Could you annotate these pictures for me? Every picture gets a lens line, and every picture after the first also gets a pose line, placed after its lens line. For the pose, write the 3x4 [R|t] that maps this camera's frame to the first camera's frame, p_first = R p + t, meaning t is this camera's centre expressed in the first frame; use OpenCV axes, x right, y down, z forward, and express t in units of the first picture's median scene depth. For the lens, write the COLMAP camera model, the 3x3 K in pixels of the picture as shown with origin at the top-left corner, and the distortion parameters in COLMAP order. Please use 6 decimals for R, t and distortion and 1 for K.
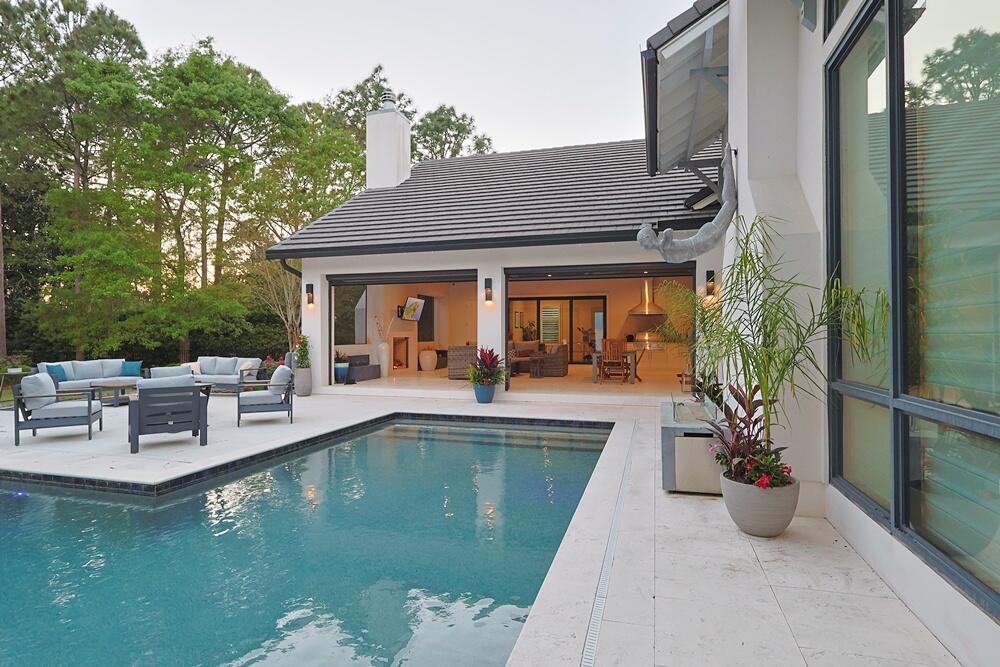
lens RADIAL K [[528.6, 0, 500.0], [0, 528.6, 333.5], [0, 0, 1]] dist [-0.000656, -0.000225]
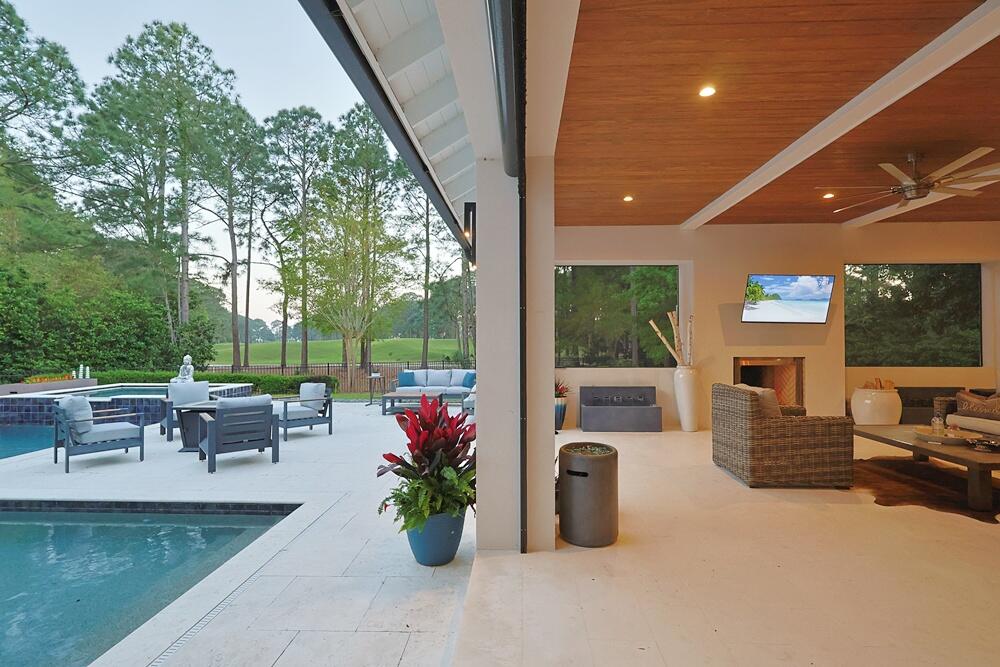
lens RADIAL K [[487.3, 0, 500.0], [0, 487.3, 333.5], [0, 0, 1]] dist [-0.002333, 0.000135]
pose [[0.241622, -0.011581, -0.970301, 0.273606], [0.003993, 0.999932, -0.010941, -0.015697], [0.970362, -0.001230, 0.241652, 0.886763]]
